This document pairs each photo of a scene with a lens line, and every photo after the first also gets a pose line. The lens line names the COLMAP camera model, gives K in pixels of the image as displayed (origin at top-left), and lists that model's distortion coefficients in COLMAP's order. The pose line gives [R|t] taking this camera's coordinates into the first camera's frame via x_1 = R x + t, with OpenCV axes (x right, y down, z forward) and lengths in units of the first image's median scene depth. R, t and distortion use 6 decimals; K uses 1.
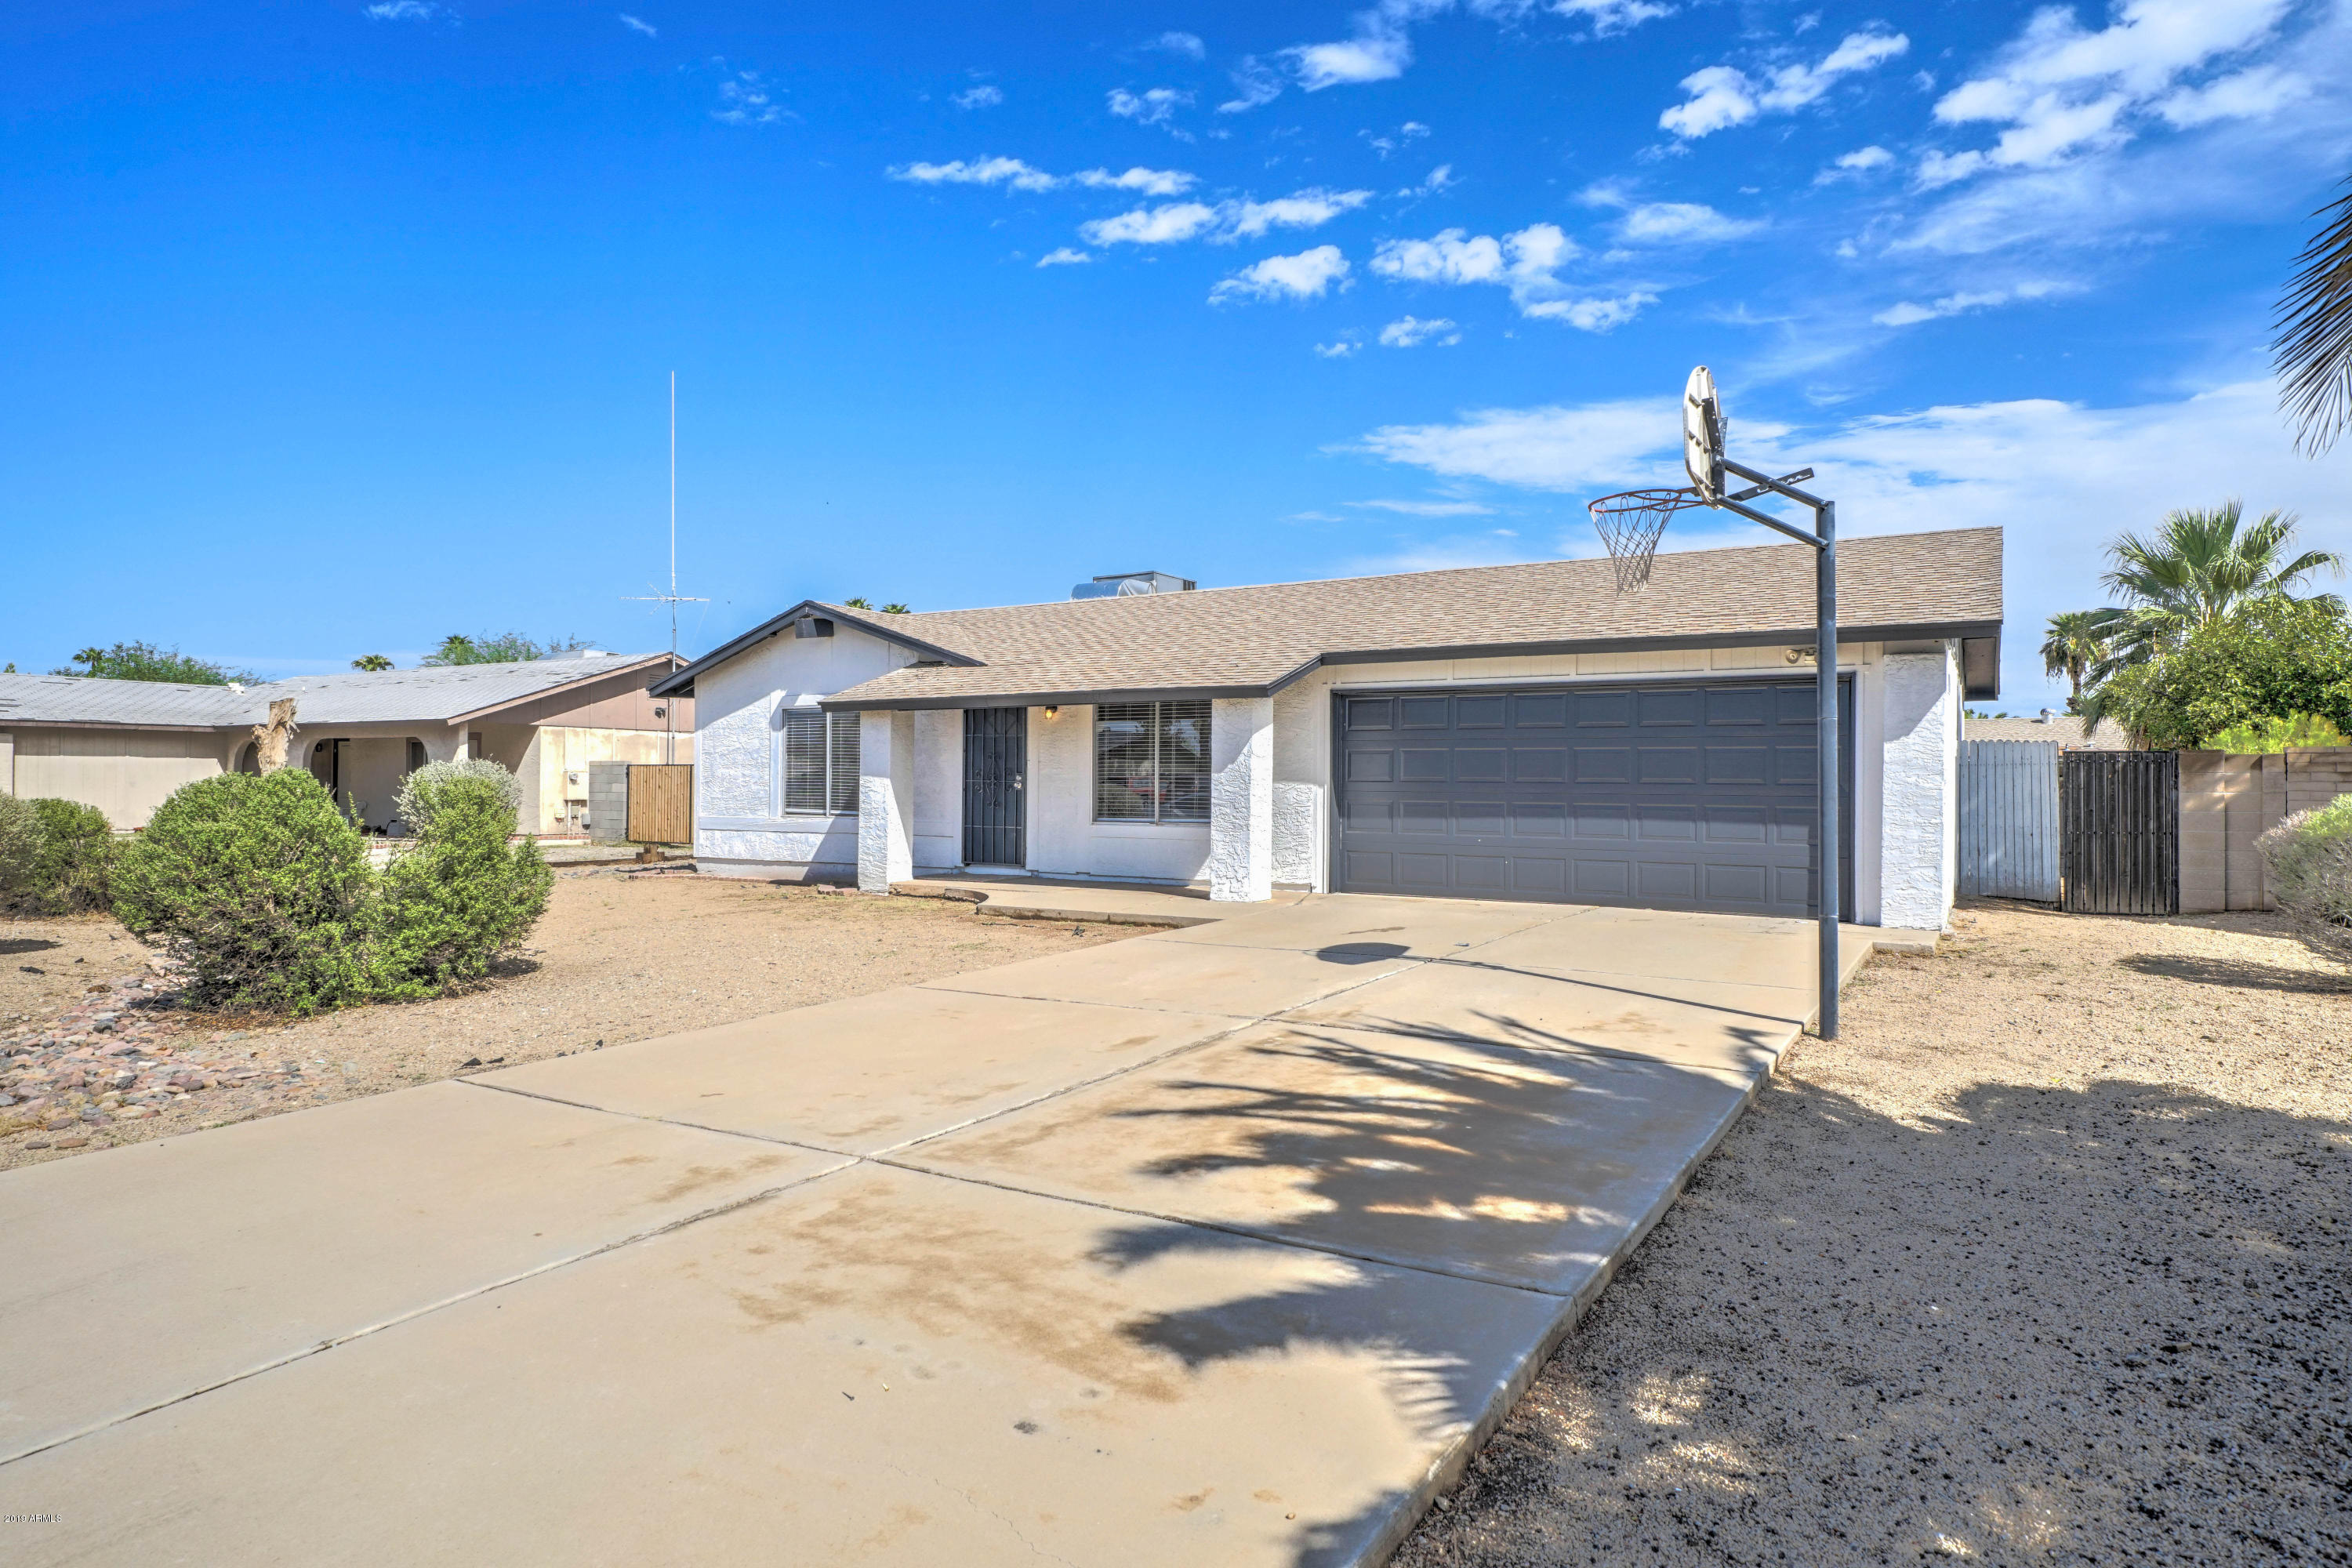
lens RADIAL K [[1276.1, 0, 1176.0], [0, 1276.1, 784.0], [0, 0, 1]] dist [-0.003740, -0.000284]
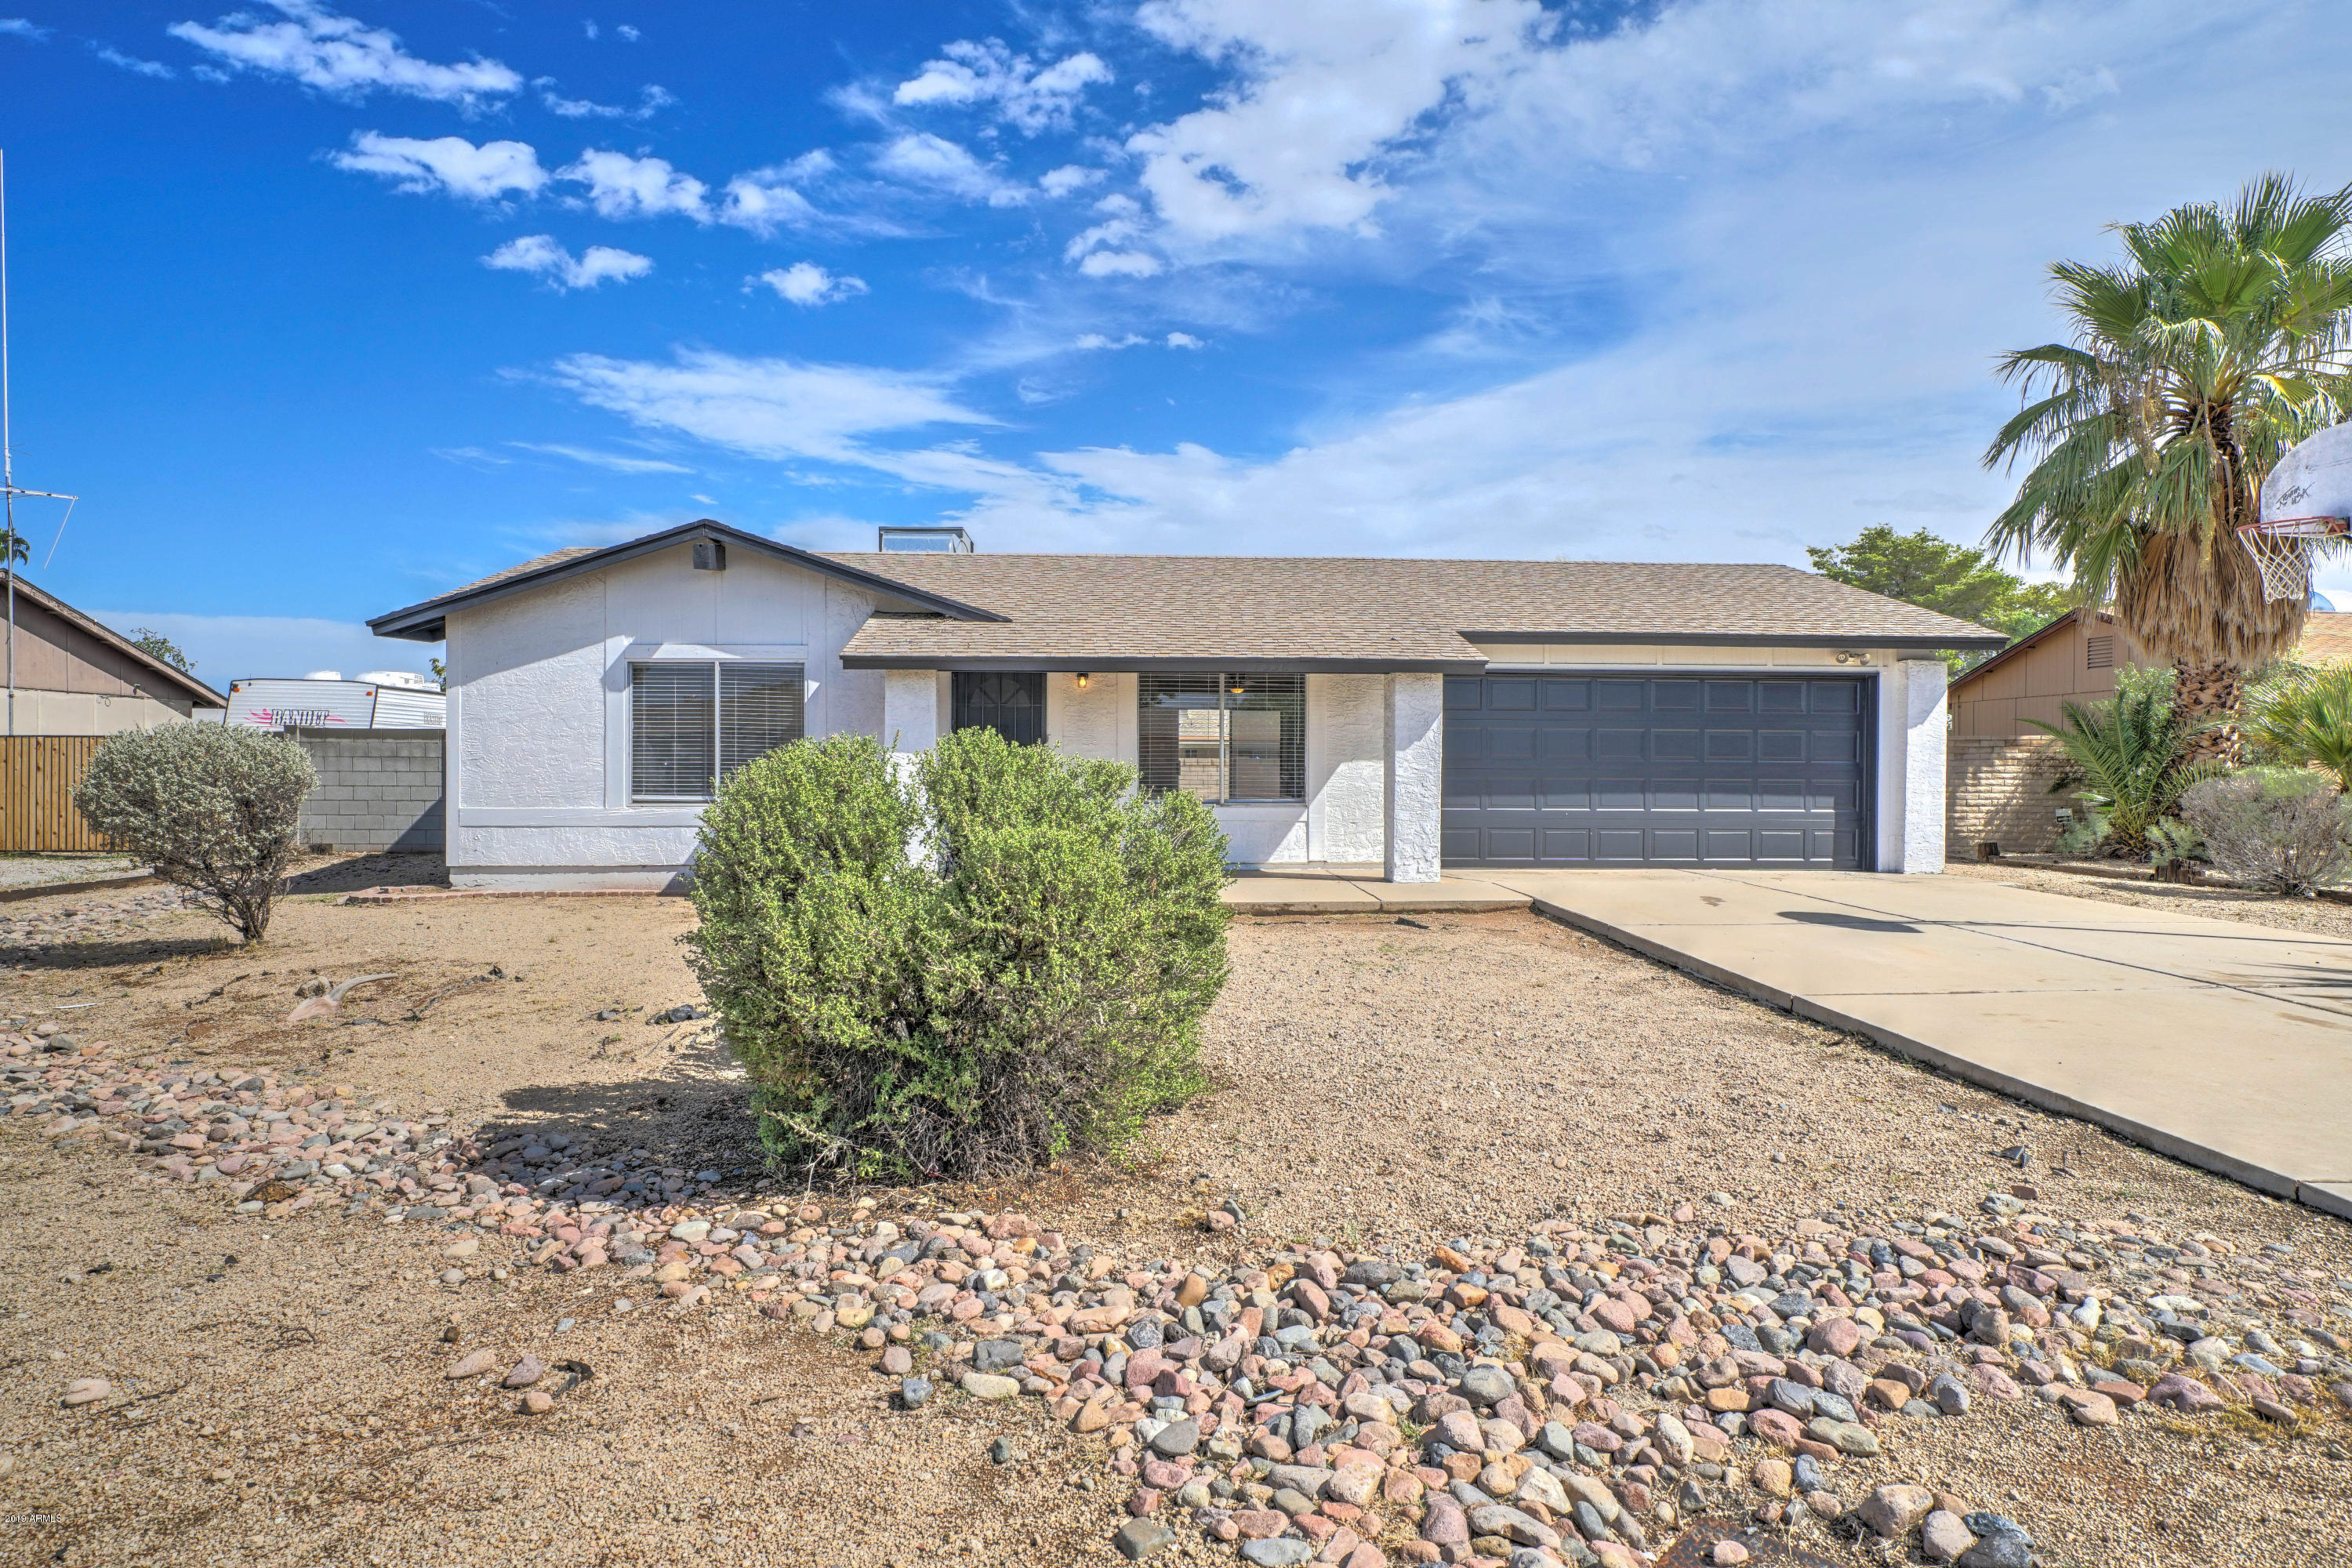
lens RADIAL K [[1357.6, 0, 1176.0], [0, 1357.6, 784.0], [0, 0, 1]] dist [0.003021, -0.043847]
pose [[0.835281, -0.006767, 0.549782, -0.531640], [0.001634, 0.999950, 0.009824, 0.005826], [-0.549821, -0.007308, 0.835250, 0.180971]]
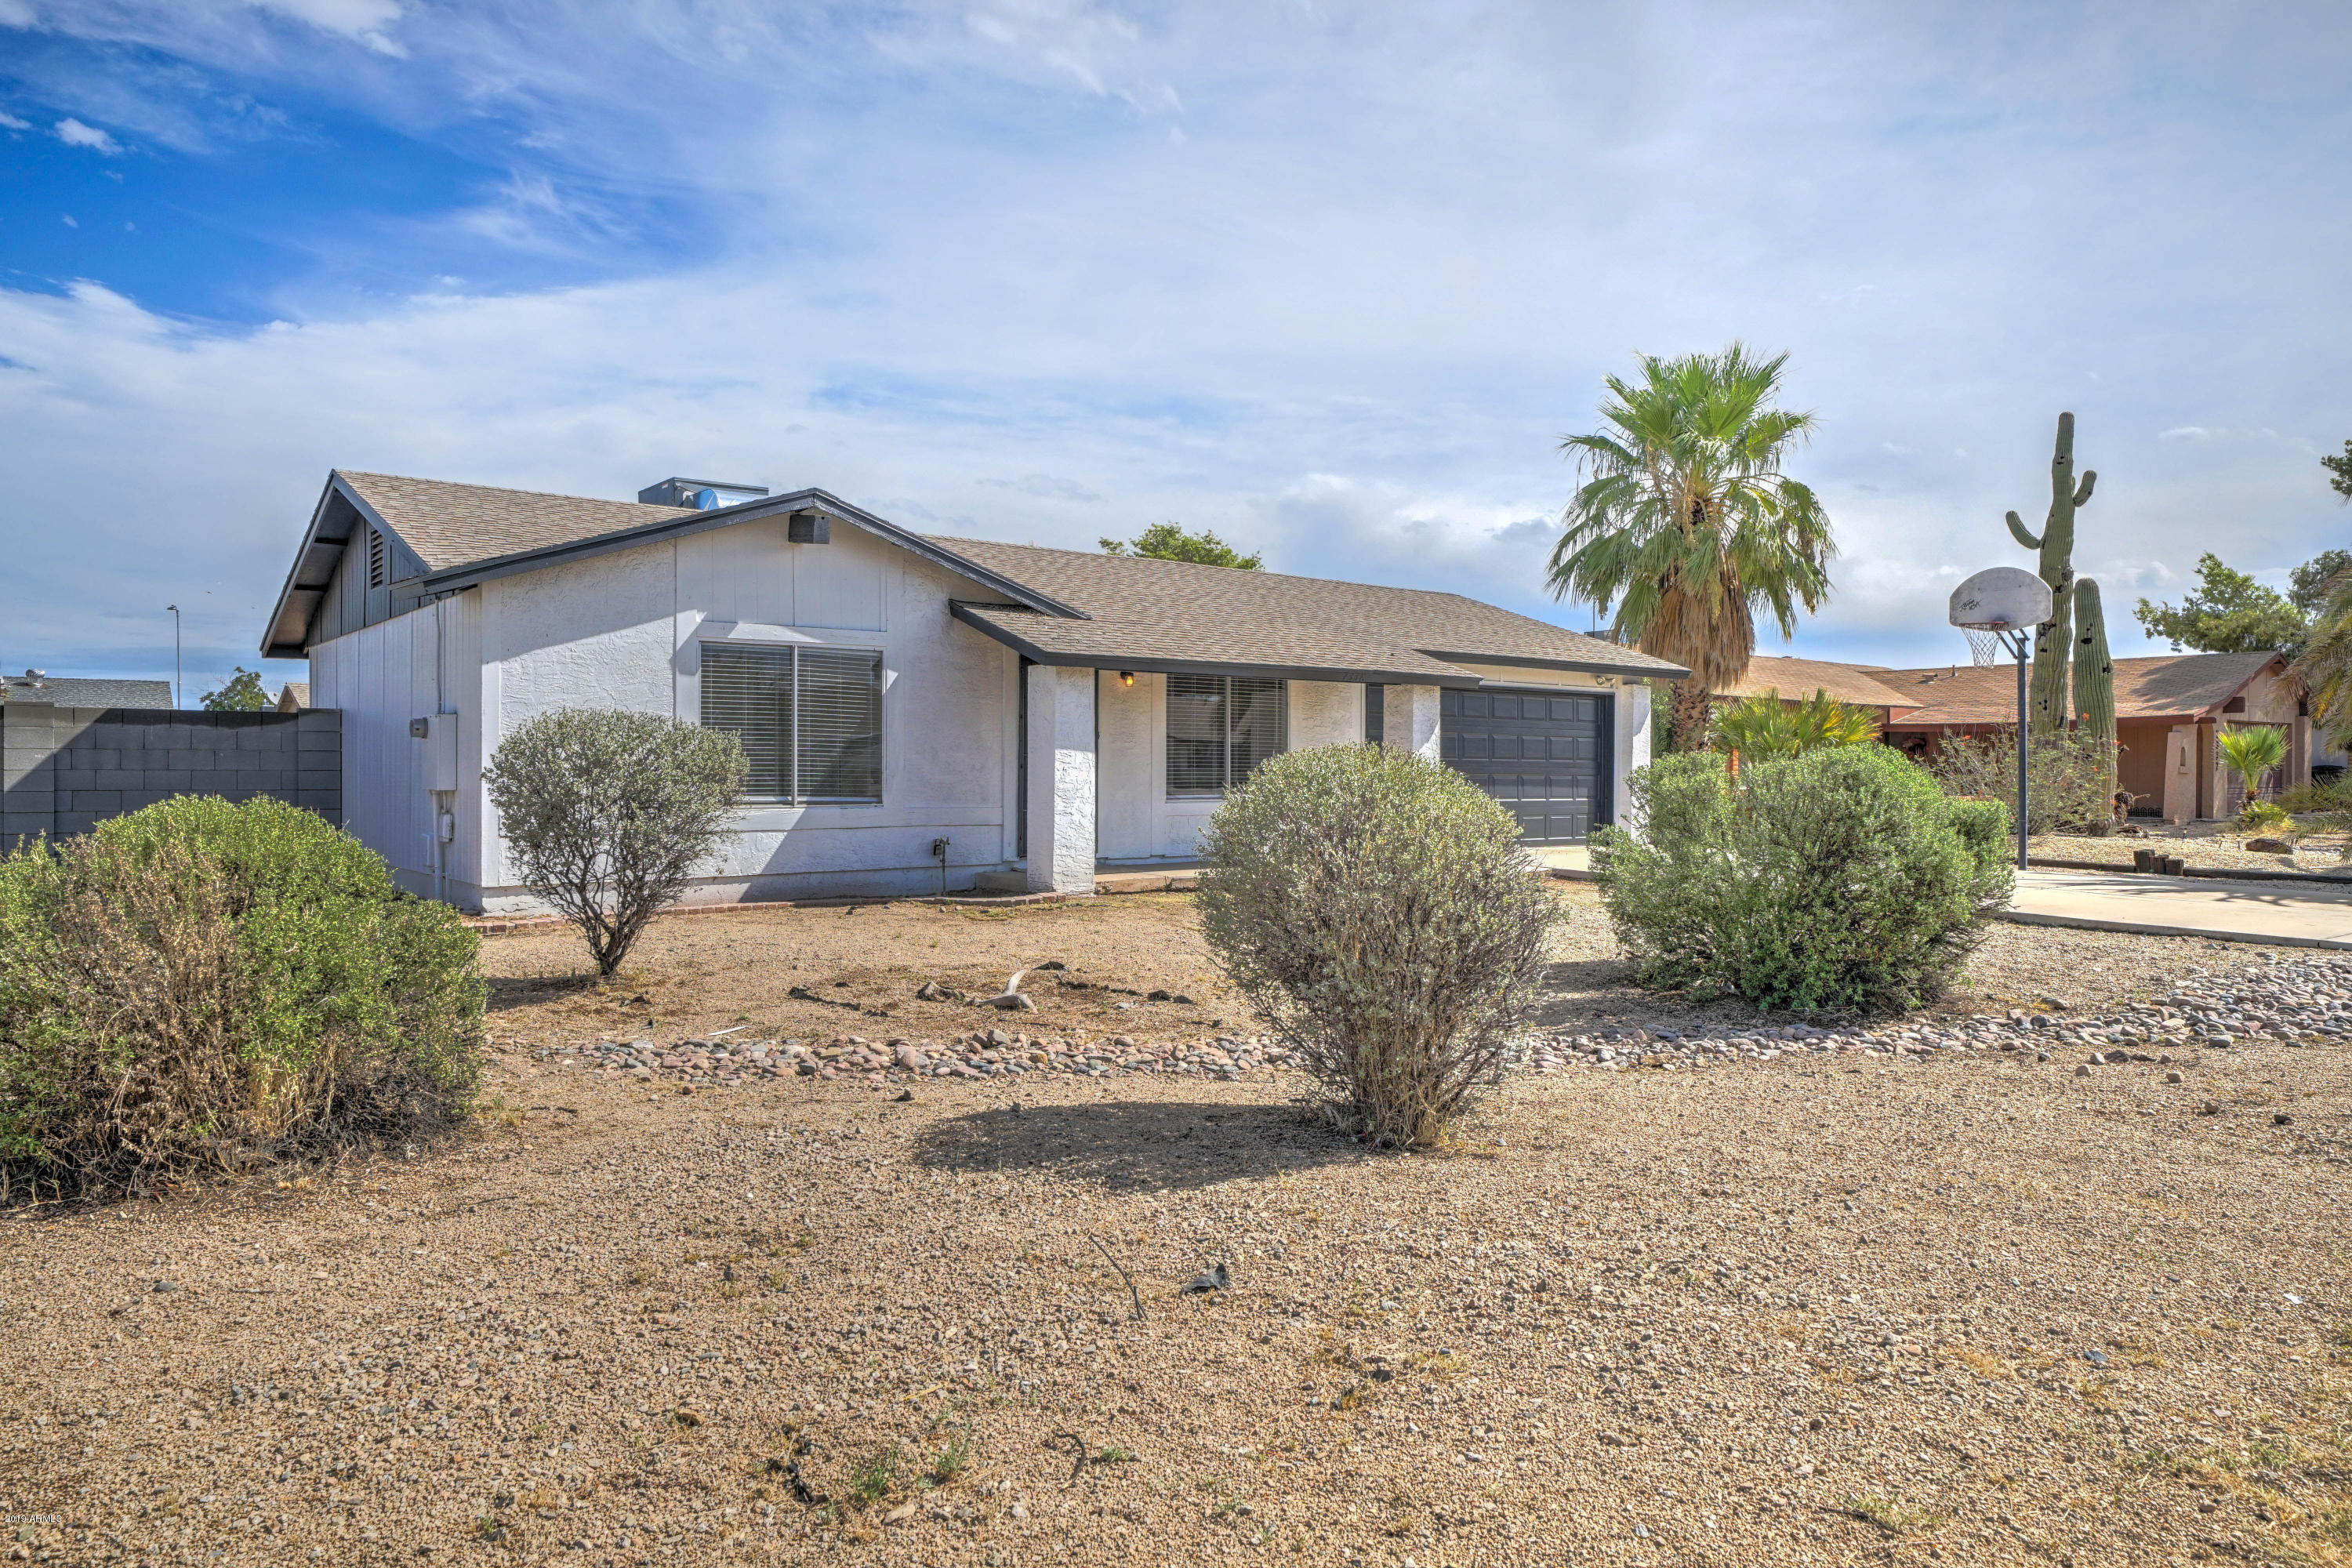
lens RADIAL K [[1587.9, 0, 1176.0], [0, 1587.9, 784.0], [0, 0, 1]] dist [-0.114803, 0.160235]
pose [[0.345091, -0.016373, 0.938426, -1.076365], [-0.006701, 0.999779, 0.019907, -0.004739], [-0.938545, -0.013158, 0.344905, 0.560691]]
